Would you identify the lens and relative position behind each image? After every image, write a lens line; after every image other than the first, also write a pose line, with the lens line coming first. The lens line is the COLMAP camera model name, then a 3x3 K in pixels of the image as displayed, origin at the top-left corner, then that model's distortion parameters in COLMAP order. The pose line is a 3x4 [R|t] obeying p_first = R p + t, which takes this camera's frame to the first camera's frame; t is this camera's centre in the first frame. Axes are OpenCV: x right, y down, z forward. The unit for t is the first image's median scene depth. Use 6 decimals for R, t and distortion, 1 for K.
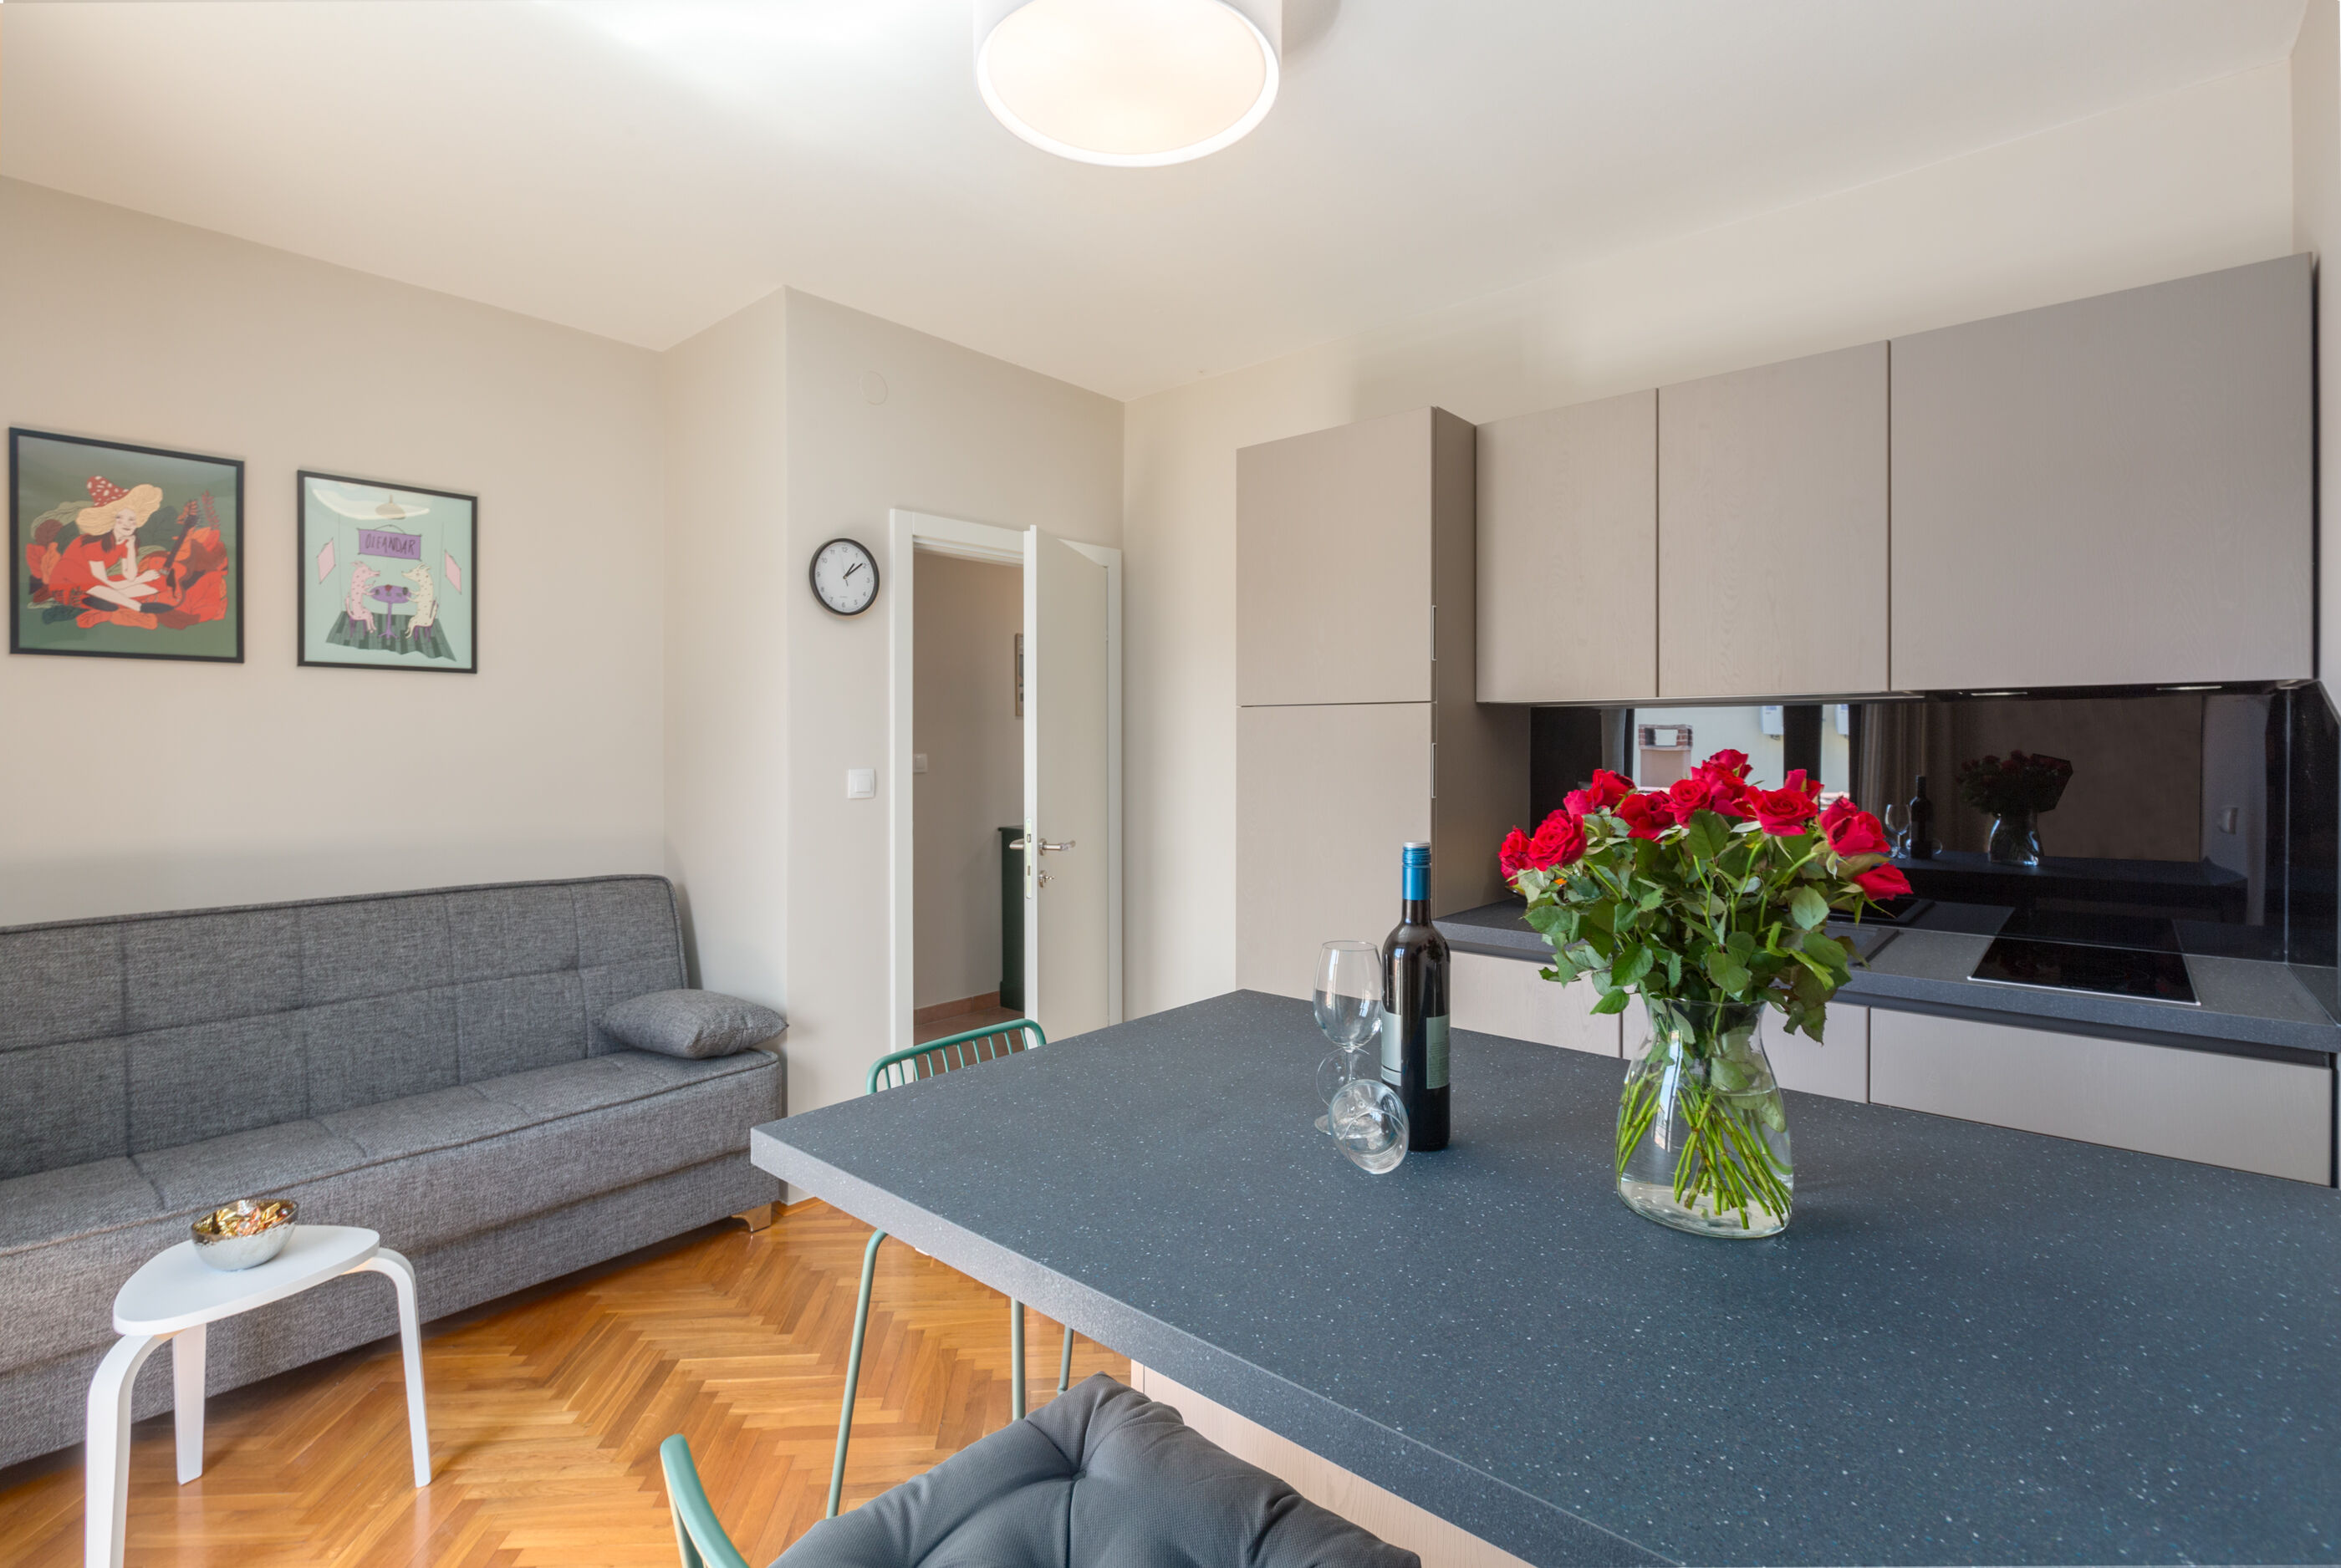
lens RADIAL K [[1116.2, 0, 1144.2], [0, 1116.2, 752.9], [0, 0, 1]] dist [-0.005478, -0.000552]
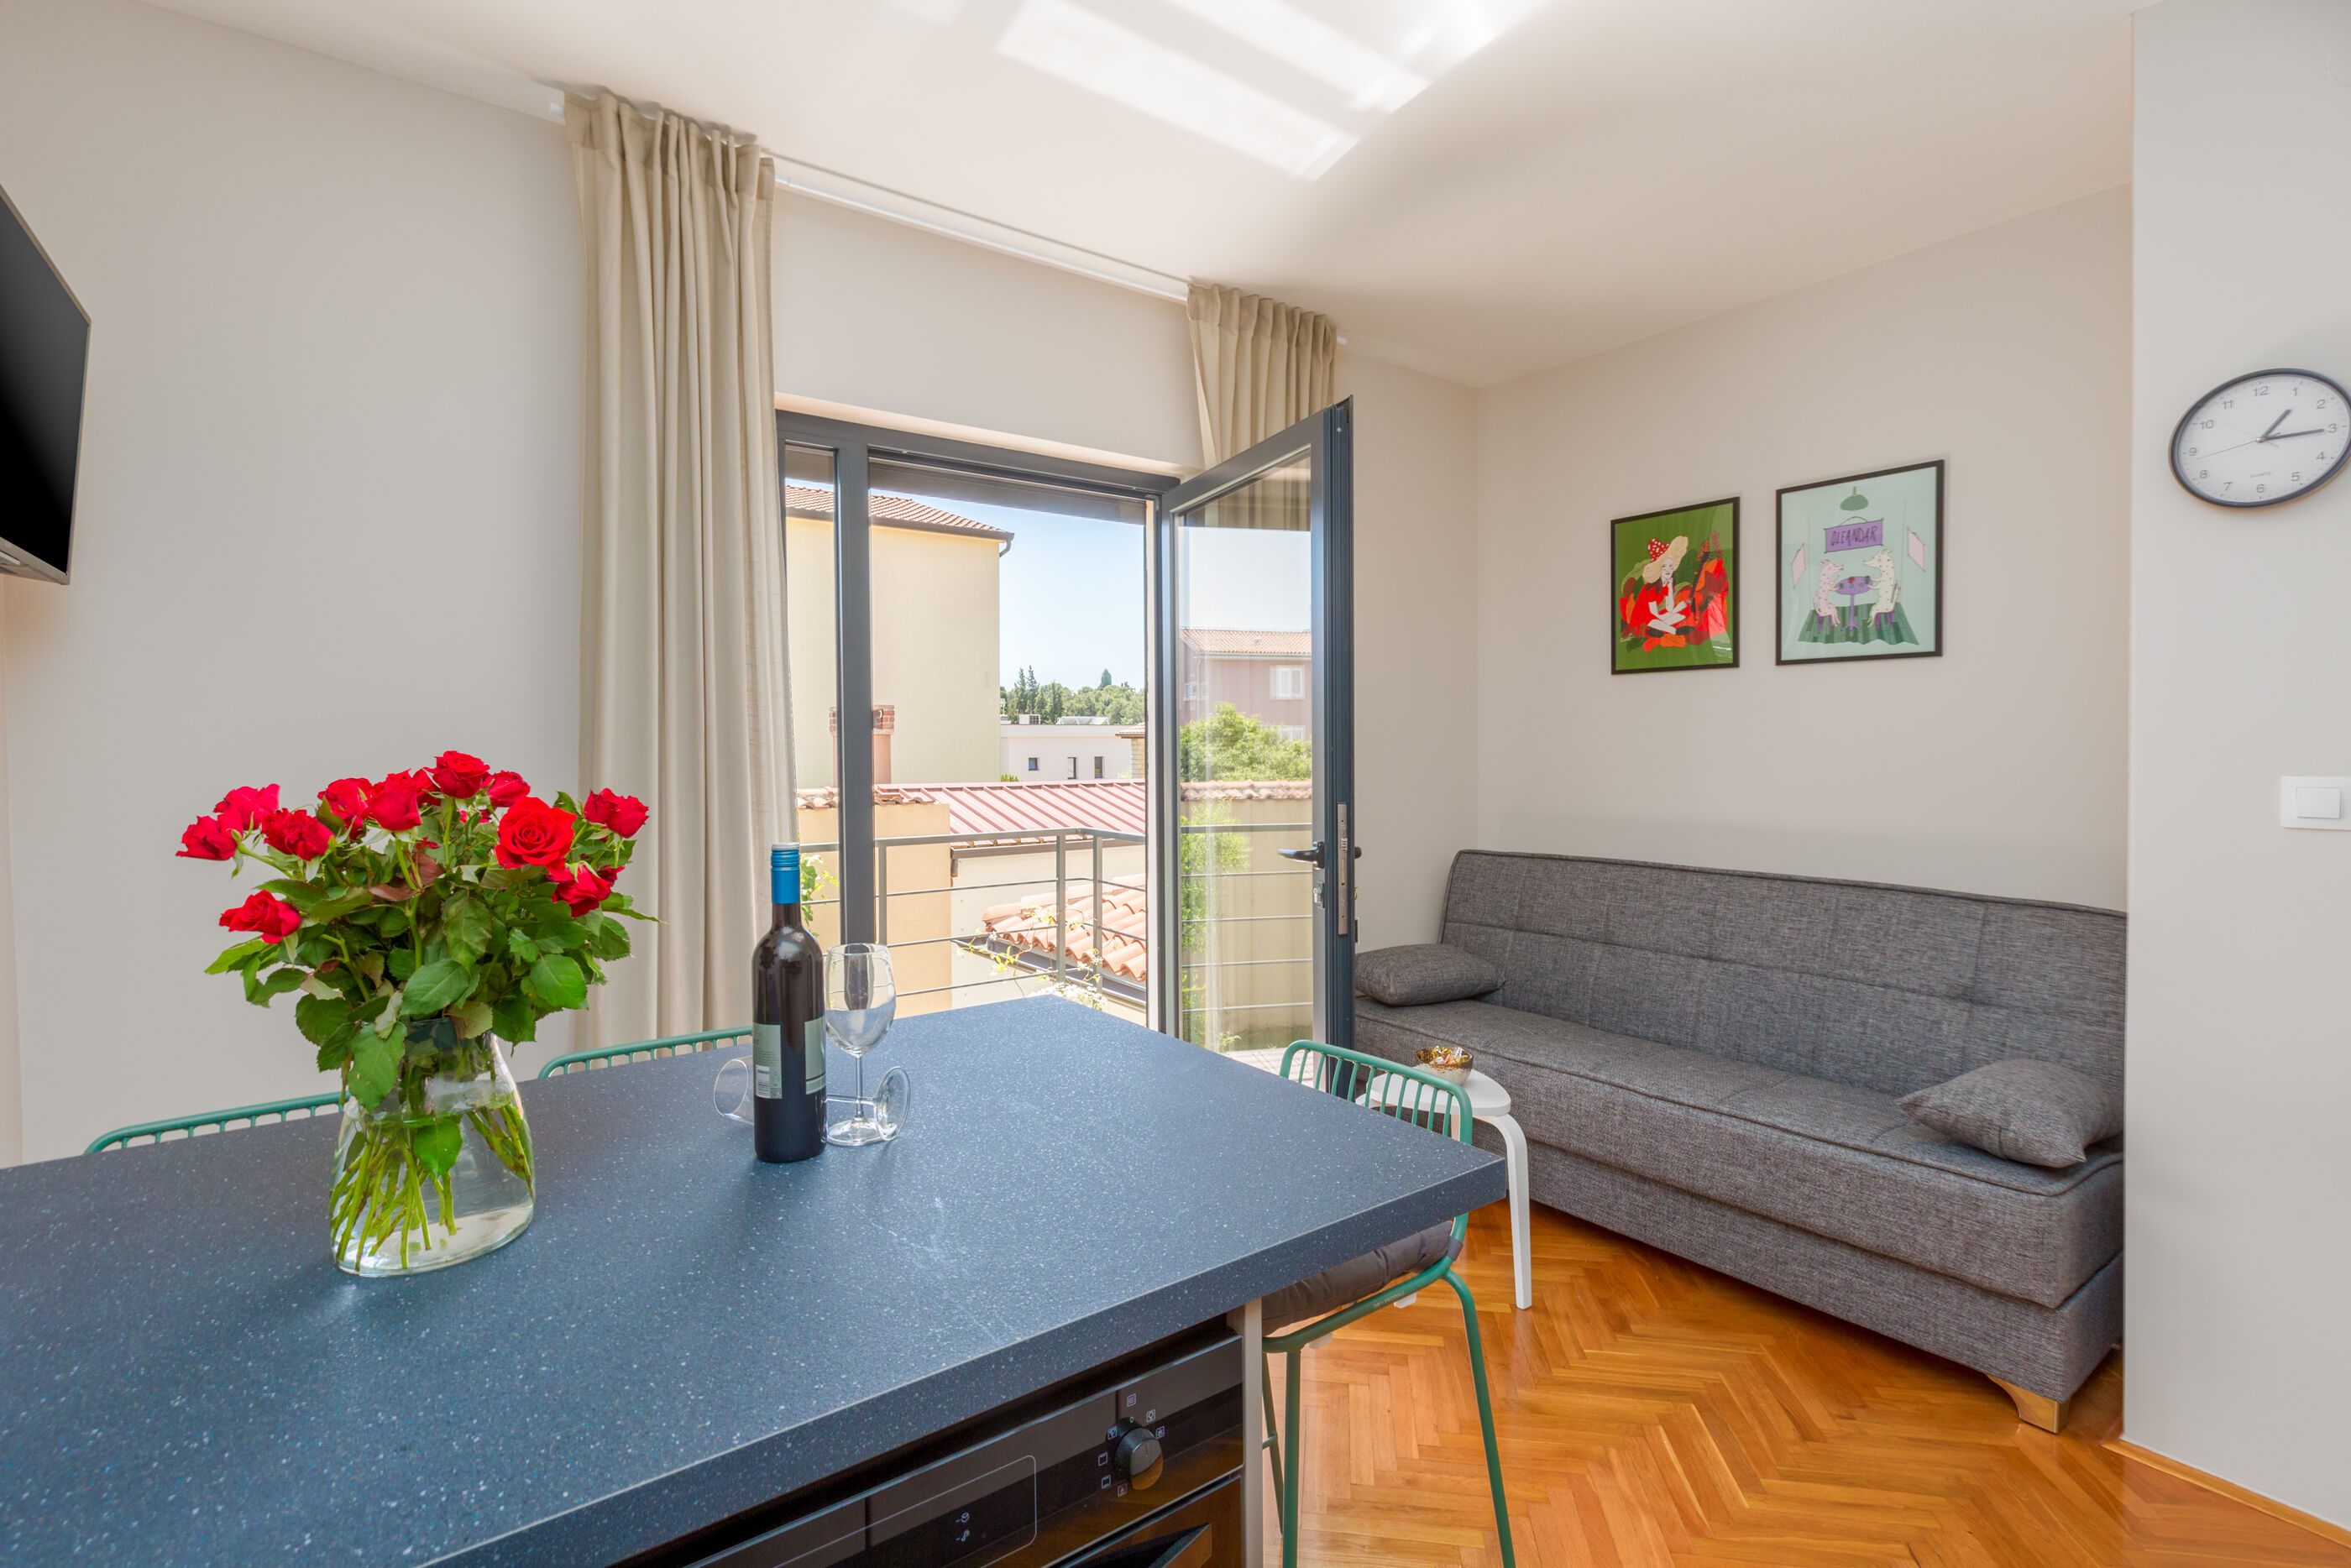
lens RADIAL K [[1080.4, 0, 1149.7], [0, 1080.4, 768.8], [0, 0, 1]] dist [0.002764, 0.000686]
pose [[-0.224066, 0.028016, -0.974171, 0.459137], [-0.003911, 0.999553, 0.029646, -0.003490], [0.974566, 0.010453, -0.223857, 0.642127]]
